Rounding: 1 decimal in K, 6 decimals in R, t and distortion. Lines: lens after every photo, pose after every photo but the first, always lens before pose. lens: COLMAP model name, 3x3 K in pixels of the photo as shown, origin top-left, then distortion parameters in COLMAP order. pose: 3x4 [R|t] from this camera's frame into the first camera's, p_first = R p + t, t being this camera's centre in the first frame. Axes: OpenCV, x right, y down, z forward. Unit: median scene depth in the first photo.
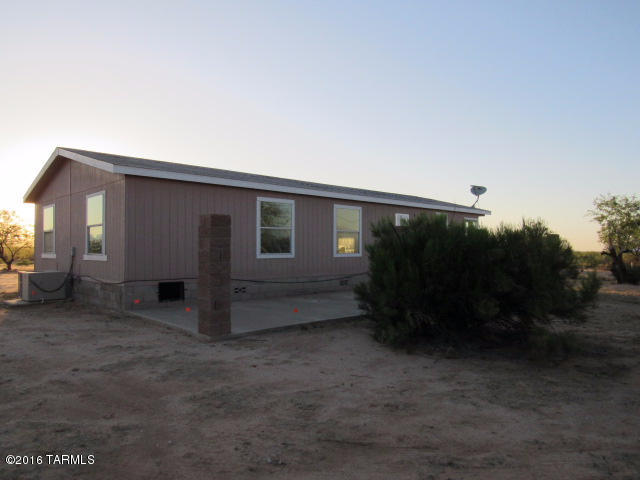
lens RADIAL K [[451.6, 0, 321.2], [0, 451.6, 242.9], [0, 0, 1]] dist [-0.030967, 0.004907]
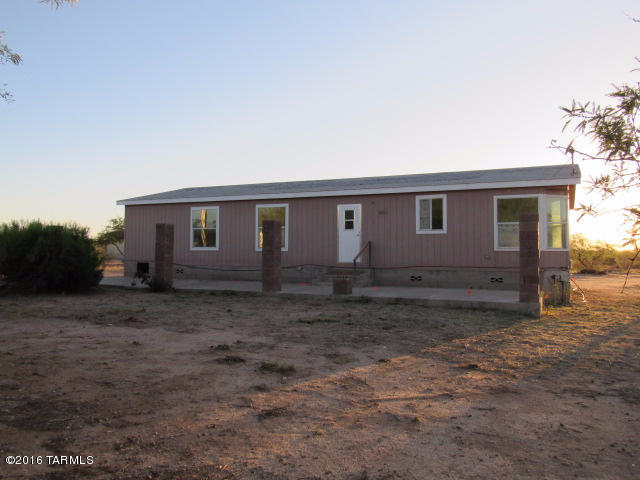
lens RADIAL K [[503.7, 0, 320.0], [0, 503.7, 240.0], [0, 0, 1]] dist [-0.033477, 0.002822]
pose [[0.364470, -0.042482, -0.930246, 2.202659], [-0.009433, 0.998739, -0.049306, 0.113087], [0.931167, 0.026746, 0.363610, 1.185000]]
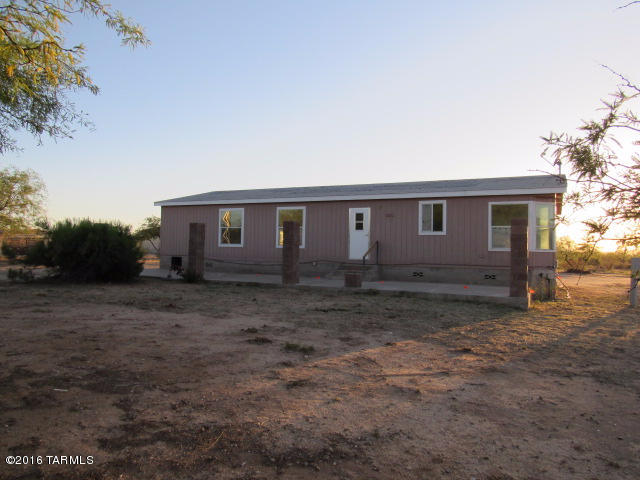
lens RADIAL K [[451.6, 0, 321.2], [0, 451.6, 242.9], [0, 0, 1]] dist [-0.030967, 0.004907]
pose [[0.343607, -0.028959, -0.938667, 2.225769], [-0.024373, 0.998913, -0.039739, 0.113405], [0.938797, 0.036532, 0.342527, 1.168089]]
